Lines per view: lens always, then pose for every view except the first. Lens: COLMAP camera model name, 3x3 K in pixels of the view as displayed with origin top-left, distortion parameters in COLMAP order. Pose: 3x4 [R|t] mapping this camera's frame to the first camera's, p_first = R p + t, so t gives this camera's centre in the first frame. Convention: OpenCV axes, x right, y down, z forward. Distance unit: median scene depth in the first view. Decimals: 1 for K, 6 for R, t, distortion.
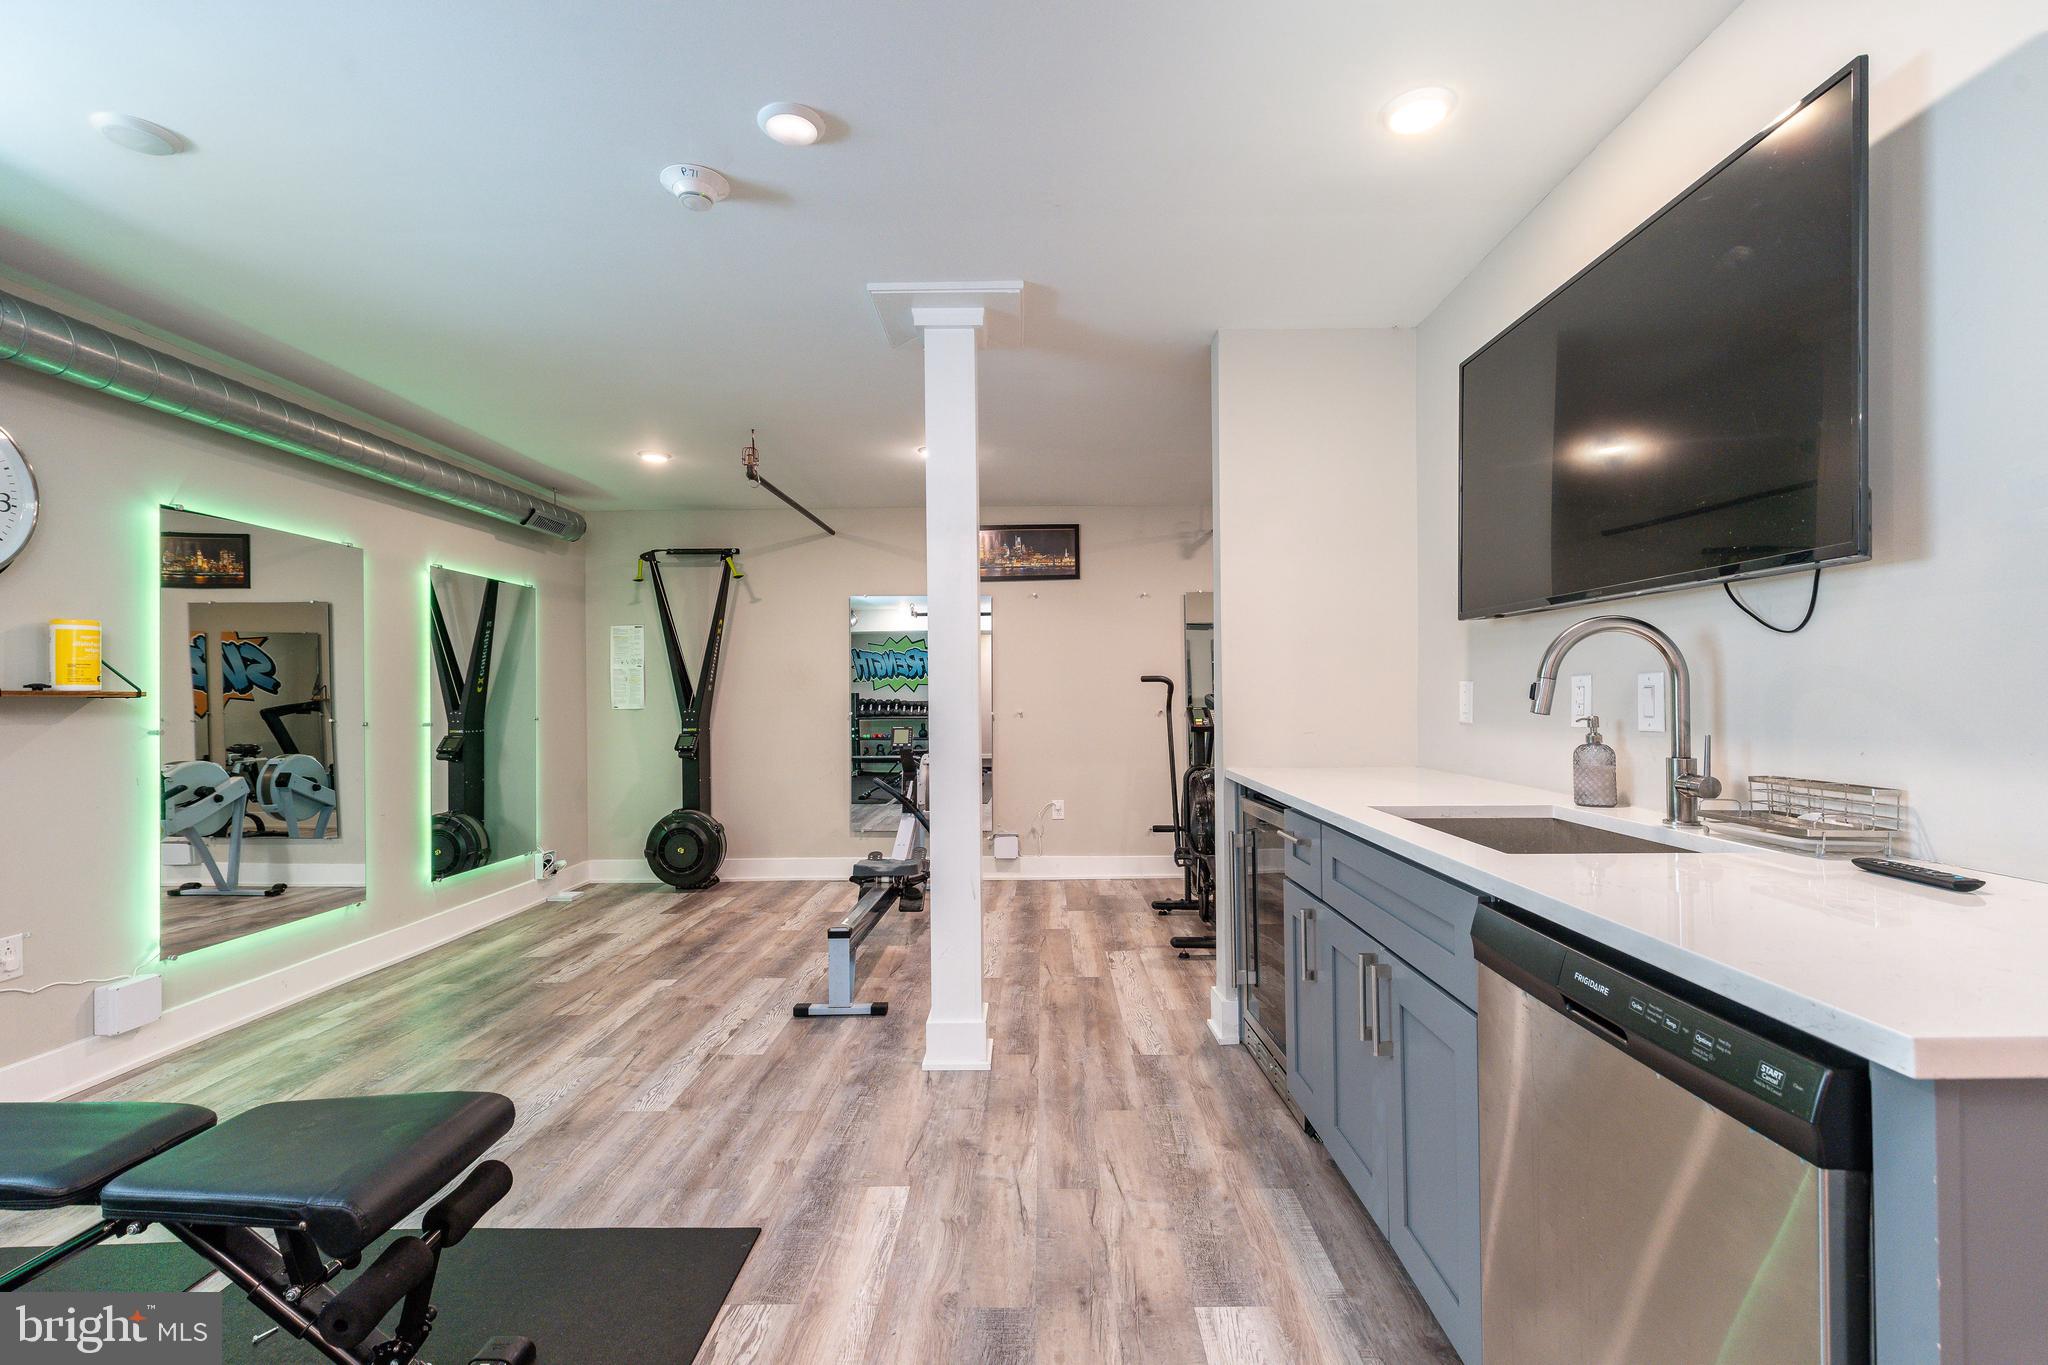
lens RADIAL K [[948.3, 0, 1024.0], [0, 948.3, 682.5], [0, 0, 1]] dist [0.000134, -0.000352]
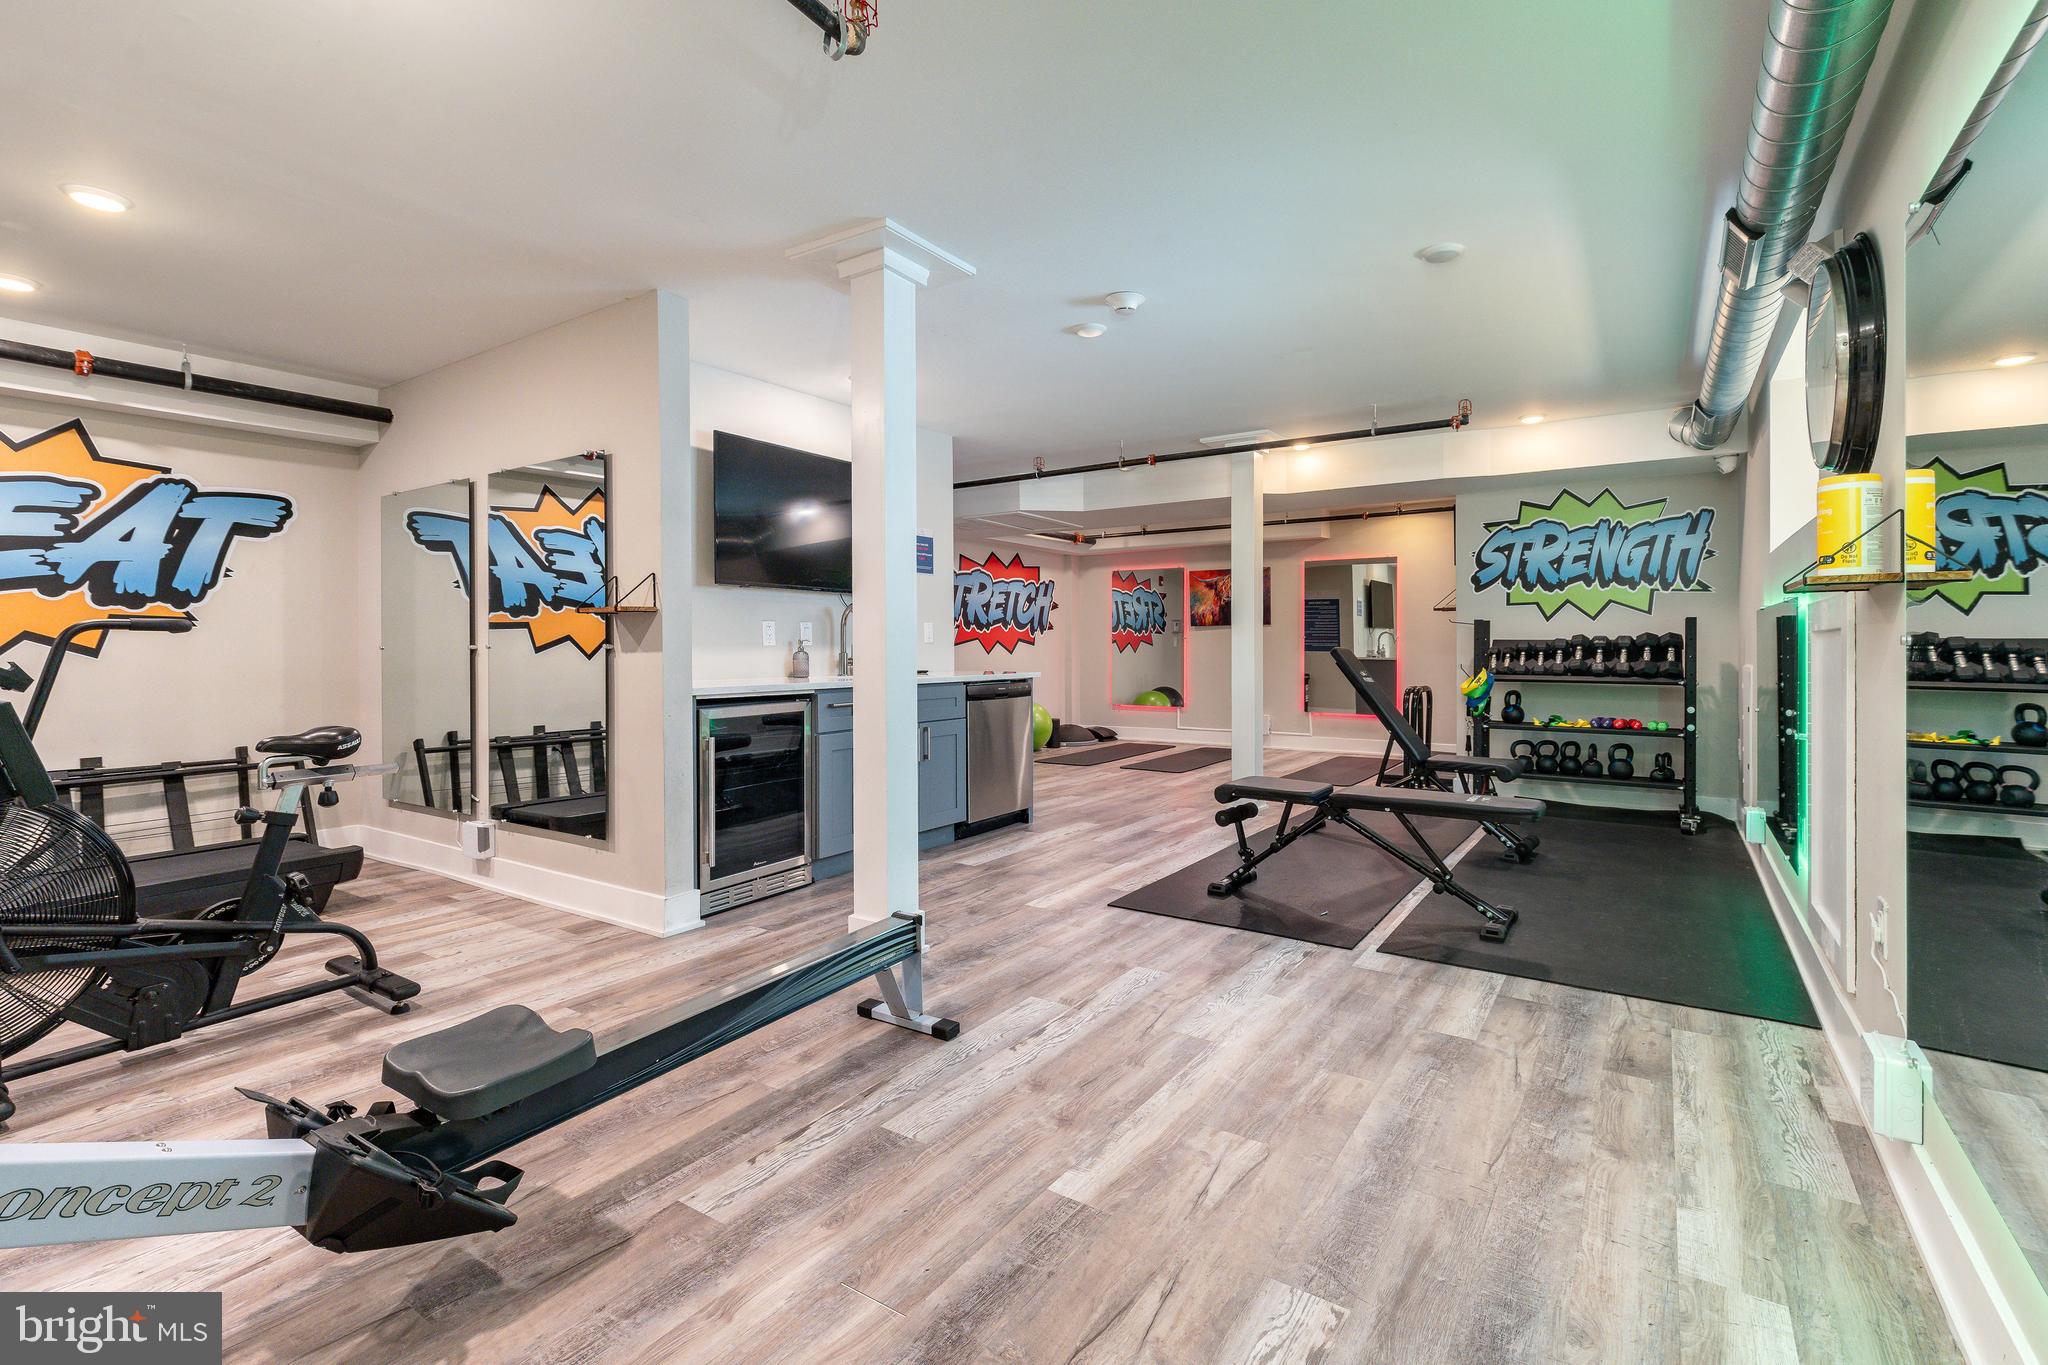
lens RADIAL K [[948.3, 0, 1024.0], [0, 948.3, 682.5], [0, 0, 1]] dist [0.000134, -0.000352]
pose [[-0.837999, -0.006510, 0.545634, -0.746707], [0.004433, 0.999815, 0.018738, 0.052988], [-0.545654, 0.018121, -0.837814, 1.701115]]
